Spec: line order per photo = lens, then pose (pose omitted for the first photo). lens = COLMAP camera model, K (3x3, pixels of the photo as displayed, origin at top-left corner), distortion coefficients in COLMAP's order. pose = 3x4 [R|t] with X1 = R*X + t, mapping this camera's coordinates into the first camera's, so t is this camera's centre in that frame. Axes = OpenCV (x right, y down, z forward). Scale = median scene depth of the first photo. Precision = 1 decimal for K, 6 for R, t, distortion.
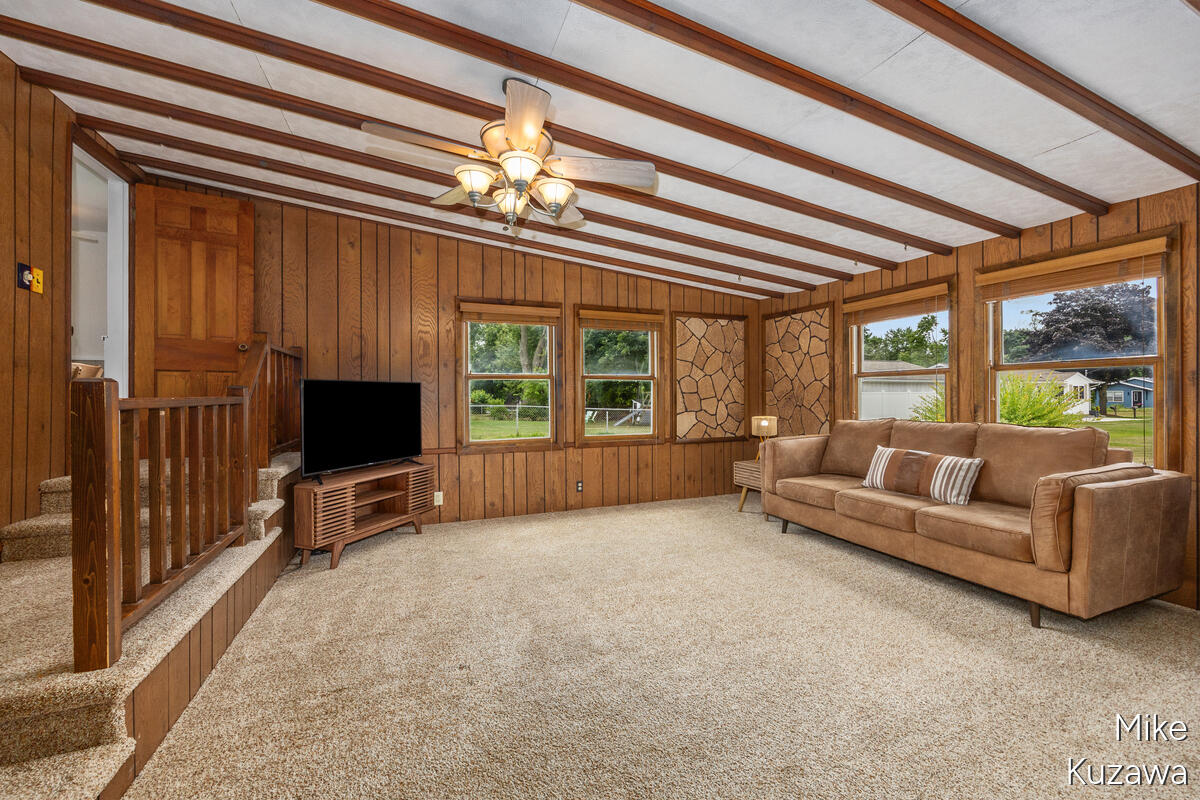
lens RADIAL K [[479.2, 0, 604.7], [0, 479.2, 394.5], [0, 0, 1]] dist [-0.002748, 0.000023]
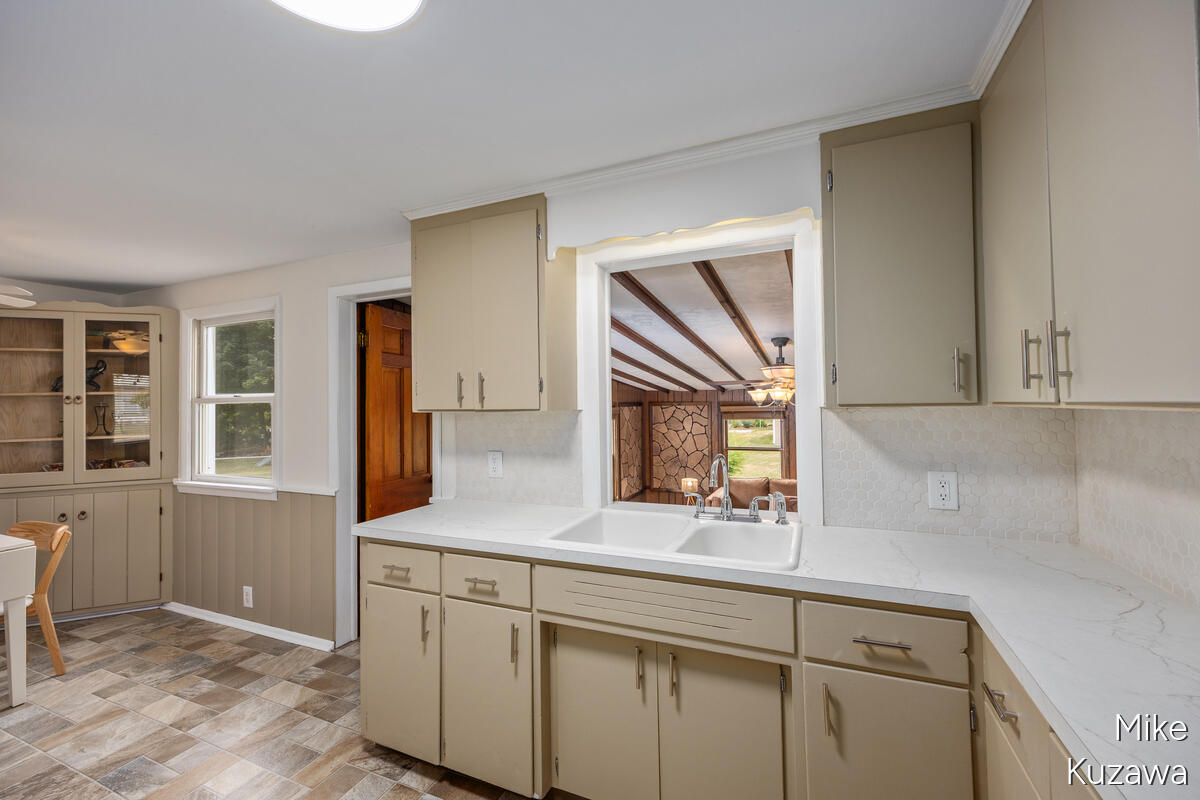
lens RADIAL K [[498.5, 0, 600.8], [0, 498.5, 390.8], [0, 0, 1]] dist [0.003099, 0.000290]
pose [[0.715924, 0.011969, 0.698075, -0.987650], [0.012611, 0.999468, -0.030071, -0.192234], [-0.698064, 0.030332, 0.715393, 0.057847]]
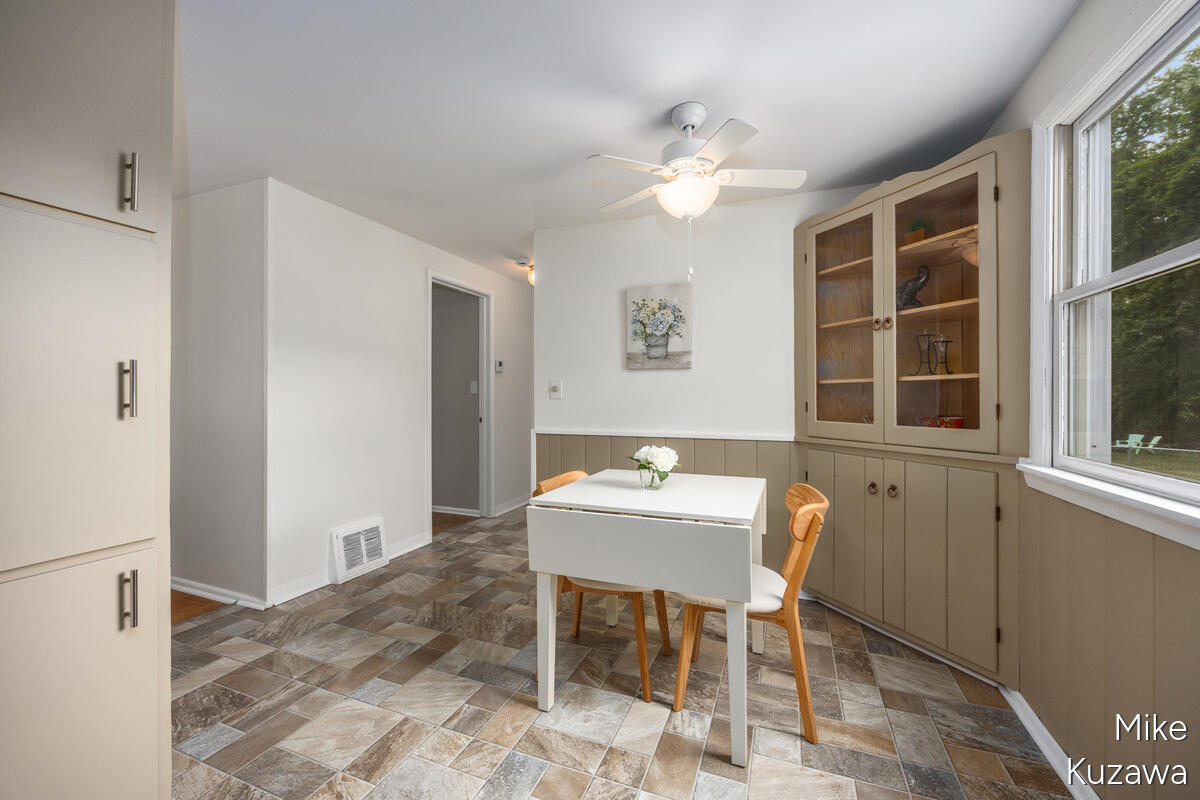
lens RADIAL K [[475.4, 0, 609.5], [0, 475.4, 396.0], [0, 0, 1]] dist [-0.000796, -0.000077]
pose [[0.731585, 0.007949, -0.681704, -0.901708], [-0.007777, 0.999964, 0.003313, -0.136823], [0.681706, 0.002878, 0.731620, 0.569483]]
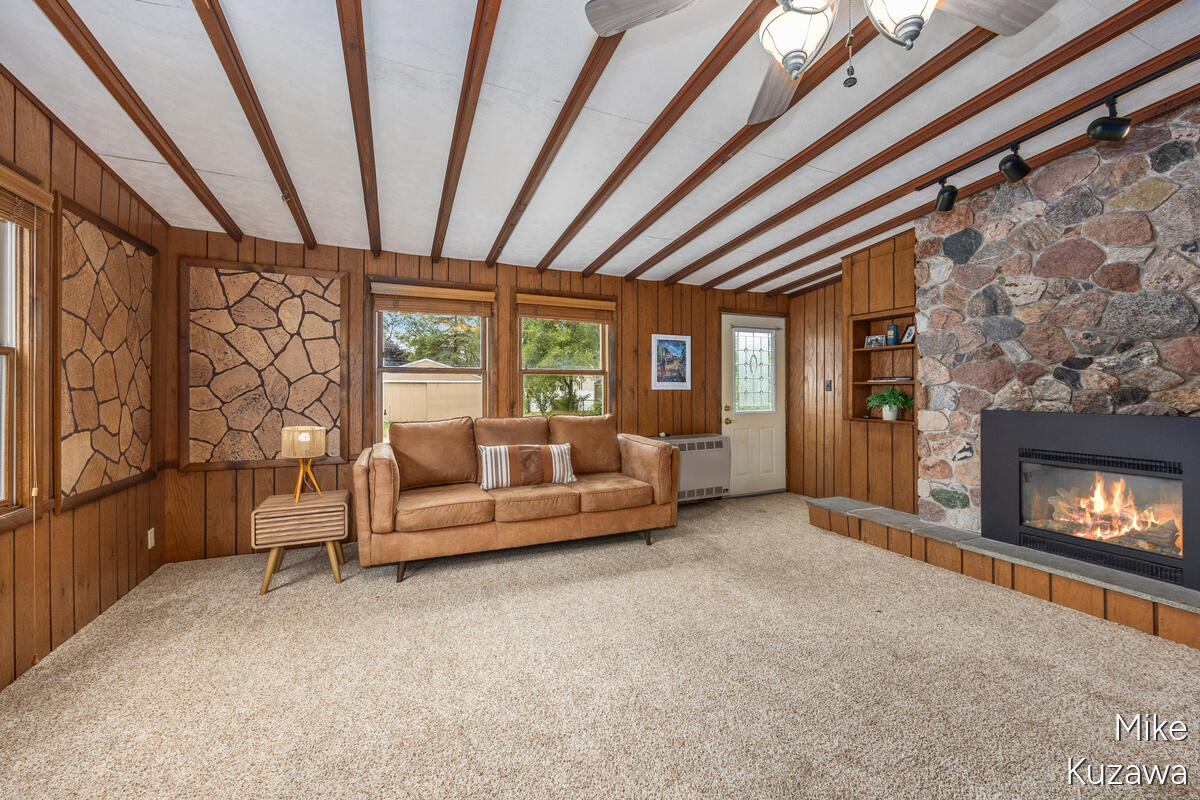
lens RADIAL K [[479.2, 0, 604.7], [0, 479.2, 394.5], [0, 0, 1]] dist [-0.002748, 0.000023]
pose [[-0.032629, -0.005575, 0.999452, -0.326653], [-0.002377, 0.999982, 0.005501, -0.002270], [-0.999465, -0.002196, -0.032641, 0.624286]]
